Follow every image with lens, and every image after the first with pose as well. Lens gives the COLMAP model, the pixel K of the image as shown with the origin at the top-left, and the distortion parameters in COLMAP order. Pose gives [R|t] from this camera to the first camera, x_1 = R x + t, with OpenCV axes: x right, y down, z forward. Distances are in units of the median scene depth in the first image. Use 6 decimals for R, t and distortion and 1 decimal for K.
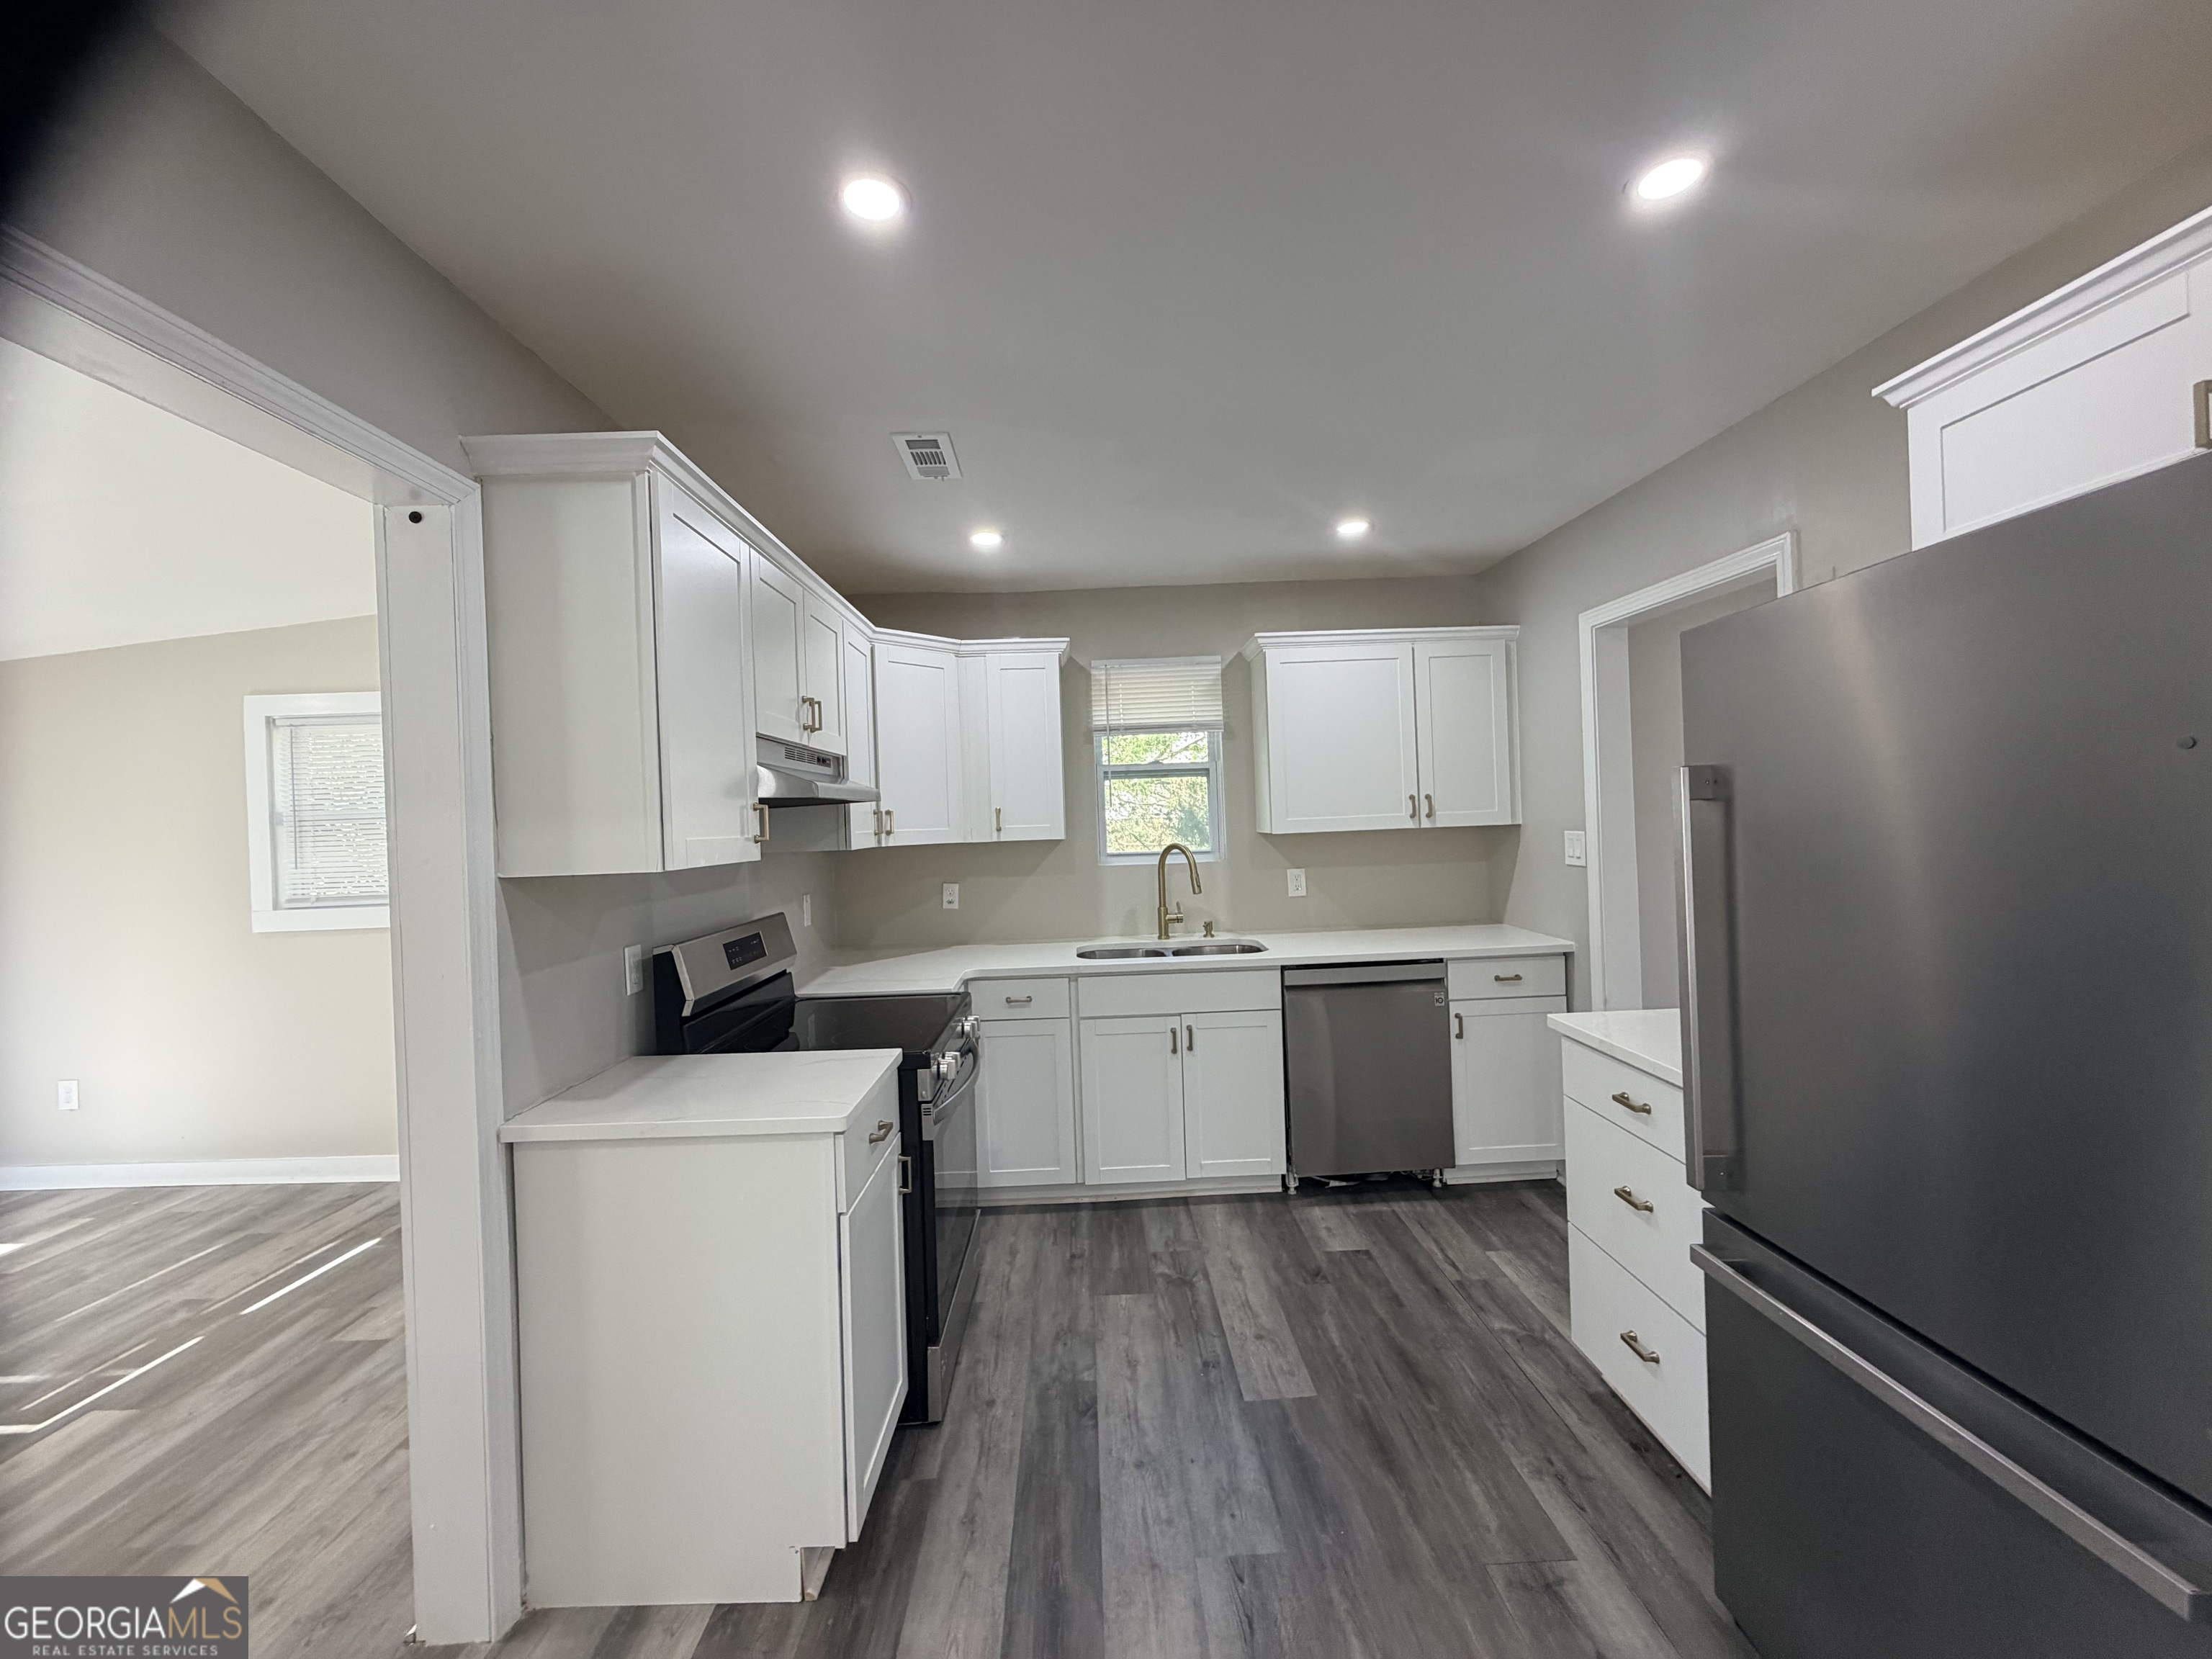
lens RADIAL K [[878.1, 0, 1098.0], [0, 878.1, 823.5], [0, 0, 1]] dist [-0.001519, 0.000276]
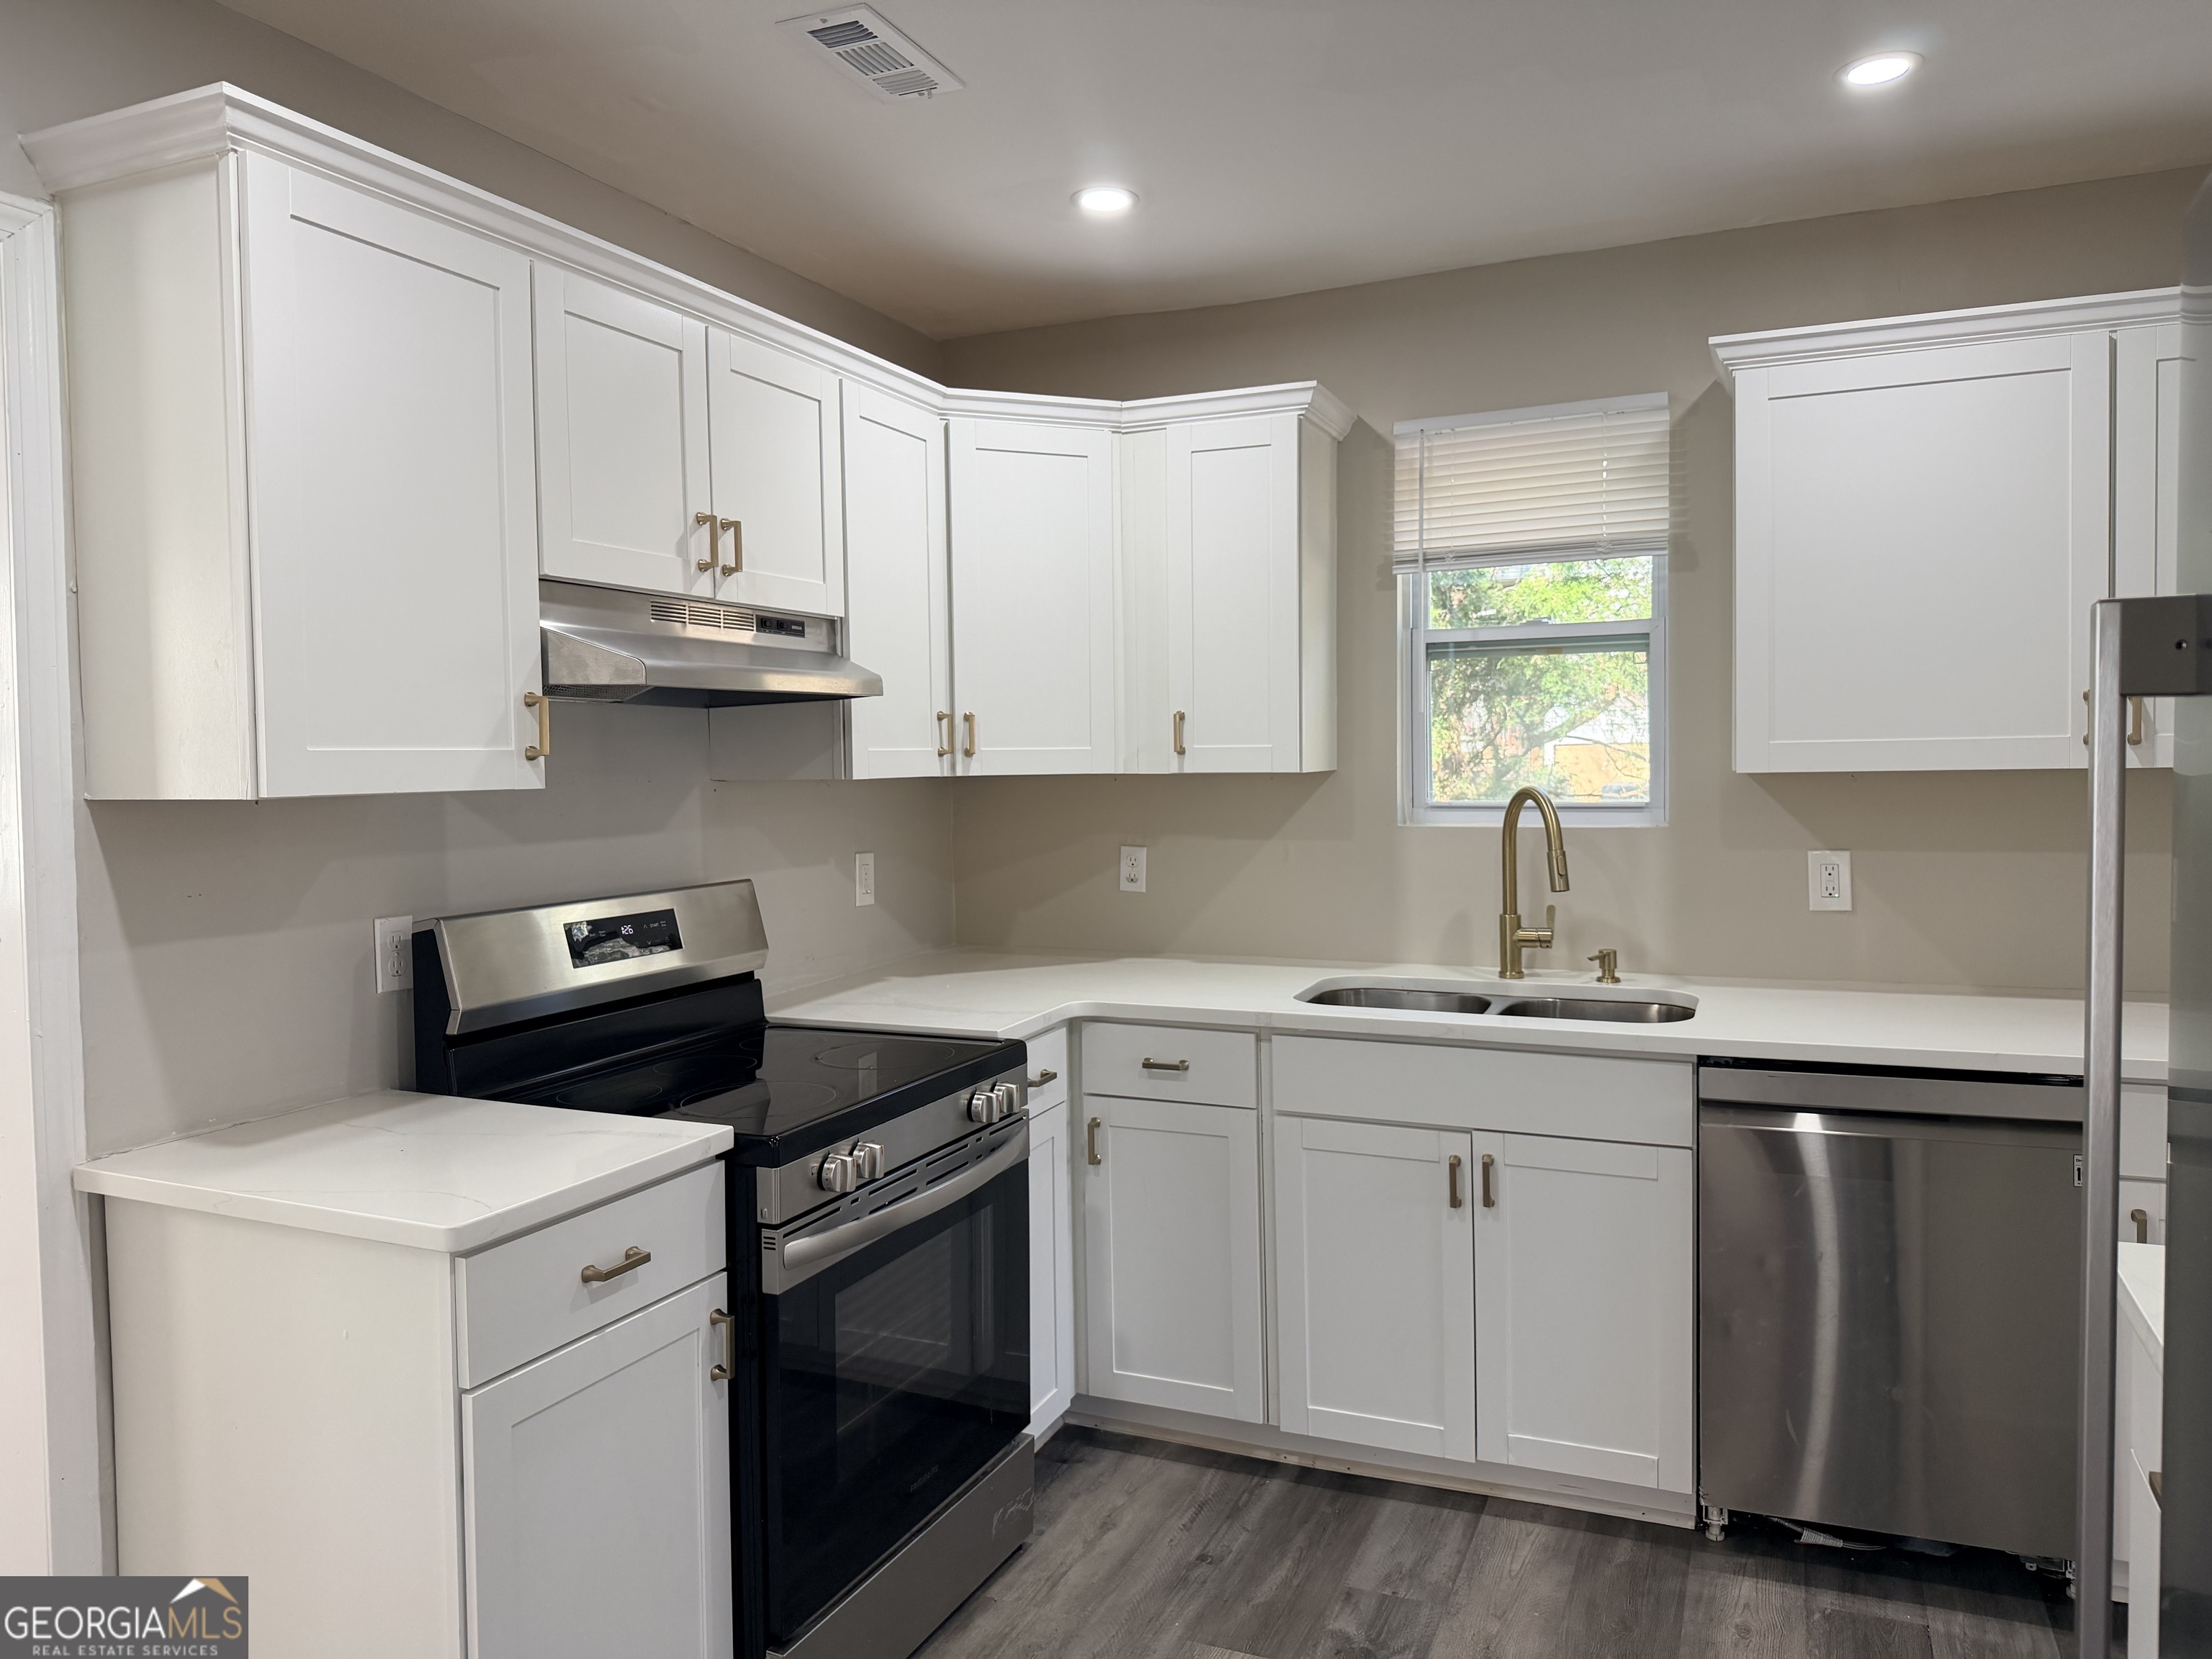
lens RADIAL K [[1552.6, 0, 1109.5], [0, 1552.6, 813.1], [0, 0, 1]] dist [0.079164, -0.108274]
pose [[0.911005, 0.038578, -0.410586, 0.303014], [-0.020423, 0.998614, 0.048513, -0.000947], [0.411889, -0.035810, 0.910530, 0.133175]]
